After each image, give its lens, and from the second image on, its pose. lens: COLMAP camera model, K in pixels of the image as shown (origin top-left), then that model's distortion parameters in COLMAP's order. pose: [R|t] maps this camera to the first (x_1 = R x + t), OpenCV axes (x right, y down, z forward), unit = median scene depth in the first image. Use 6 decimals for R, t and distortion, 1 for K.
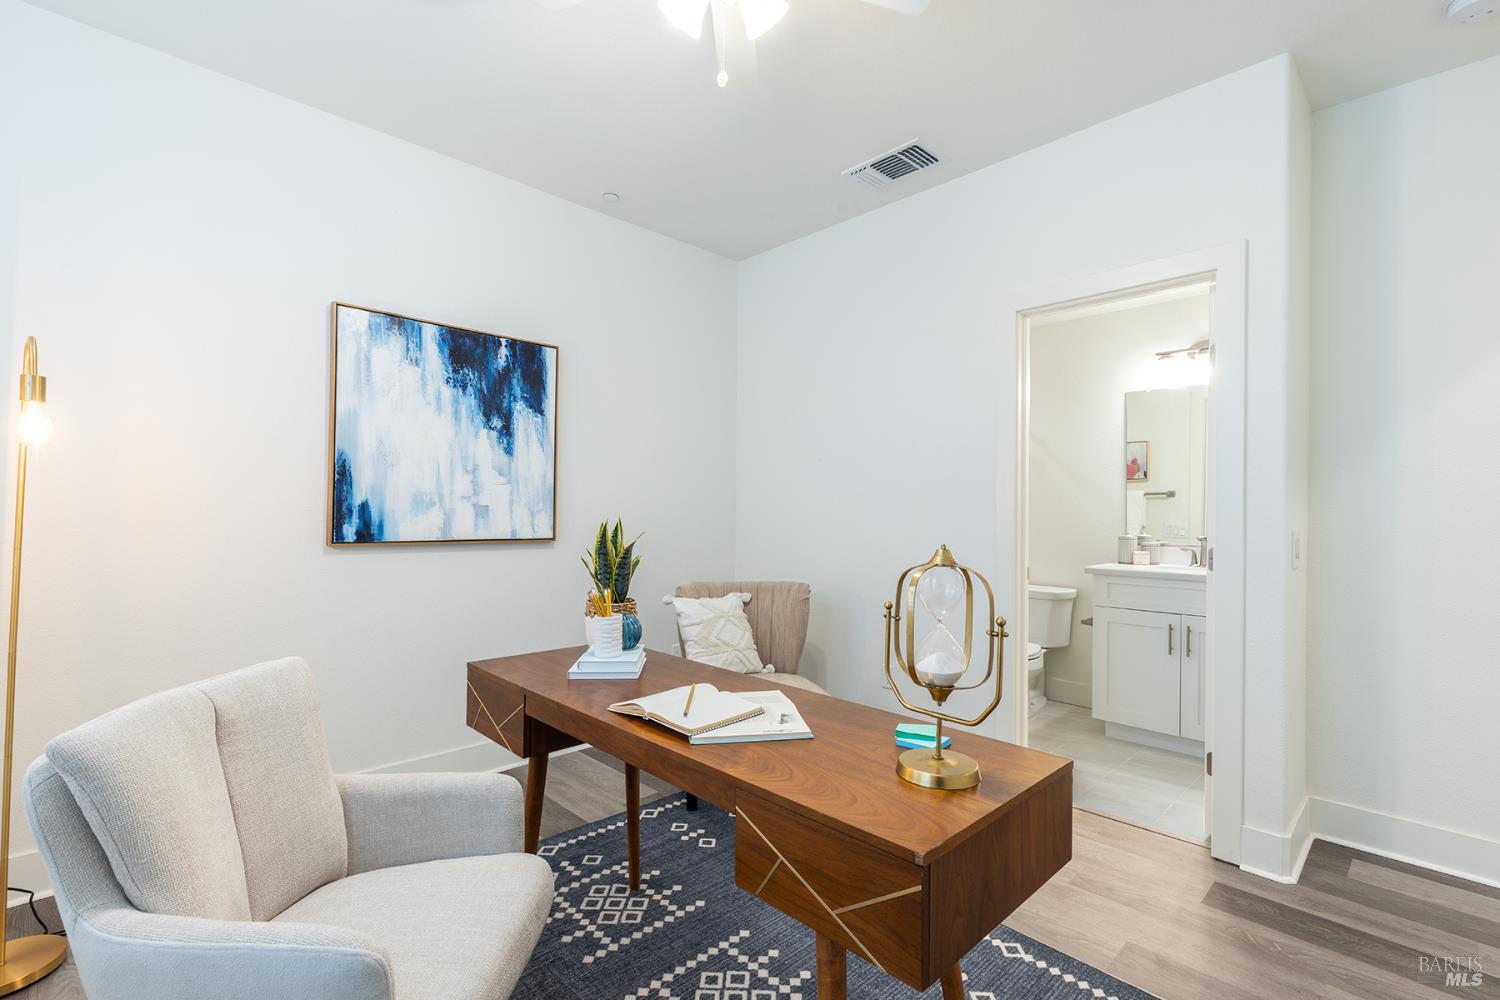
lens RADIAL K [[675.3, 0, 748.1], [0, 675.3, 502.7], [0, 0, 1]] dist [0.010081, -0.002275]
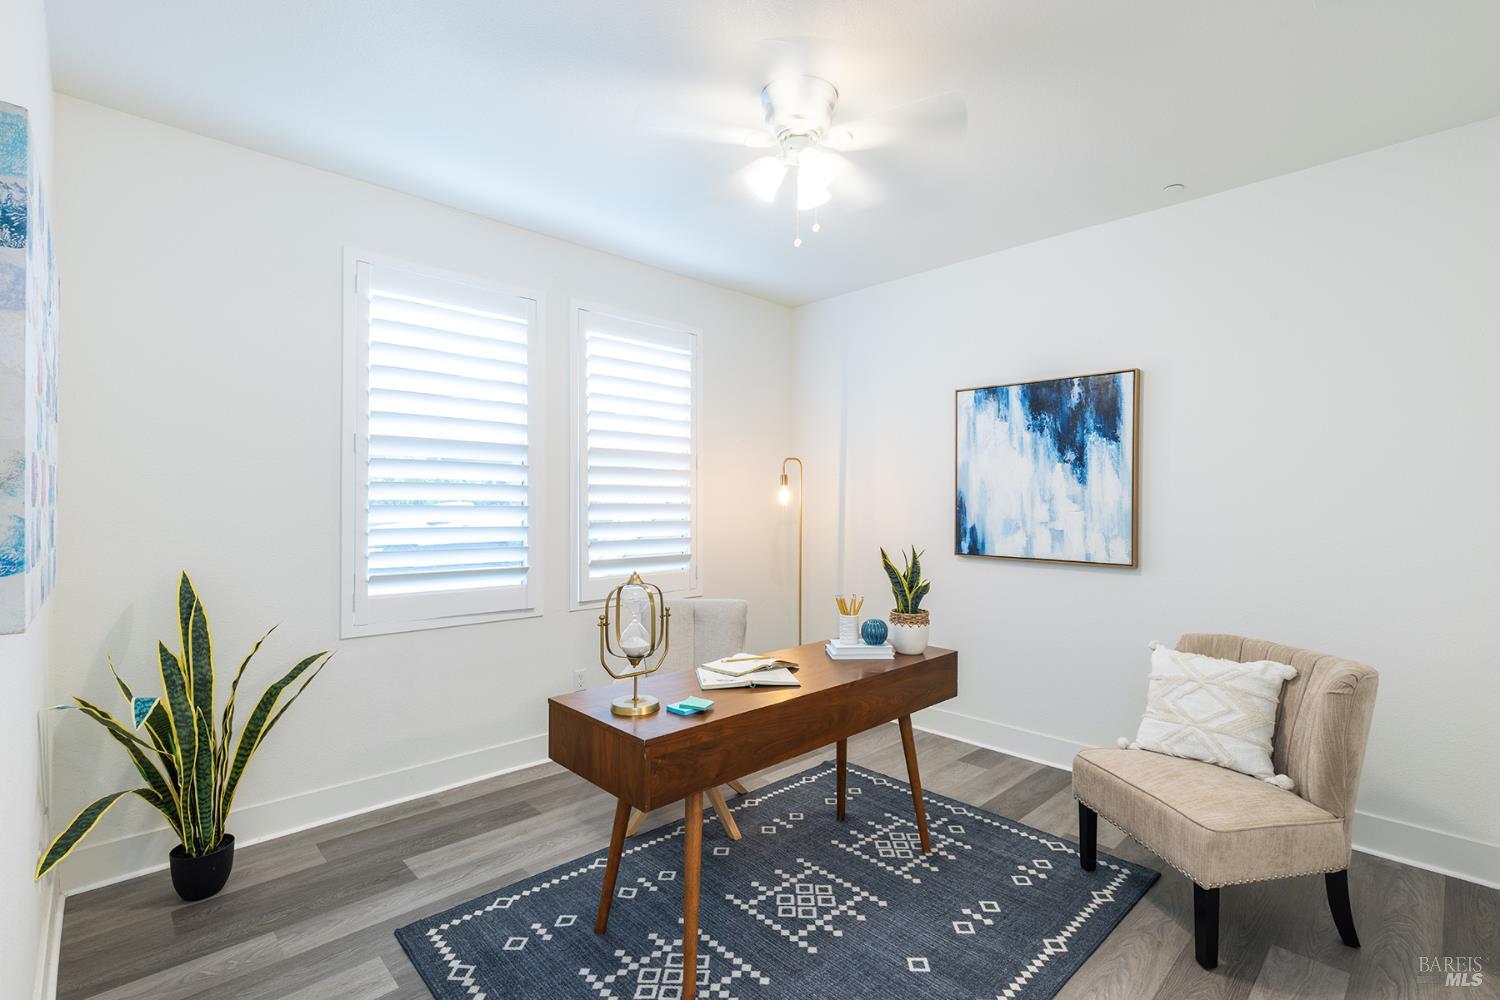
lens RADIAL K [[690.9, 0, 780.2], [0, 690.9, 499.9], [0, 0, 1]] dist [-0.004977, 0.002148]
pose [[0.018910, -0.013453, -0.999731, 0.778025], [0.006014, 0.999893, -0.013342, -0.034916], [0.999803, -0.005760, 0.018989, 0.518242]]
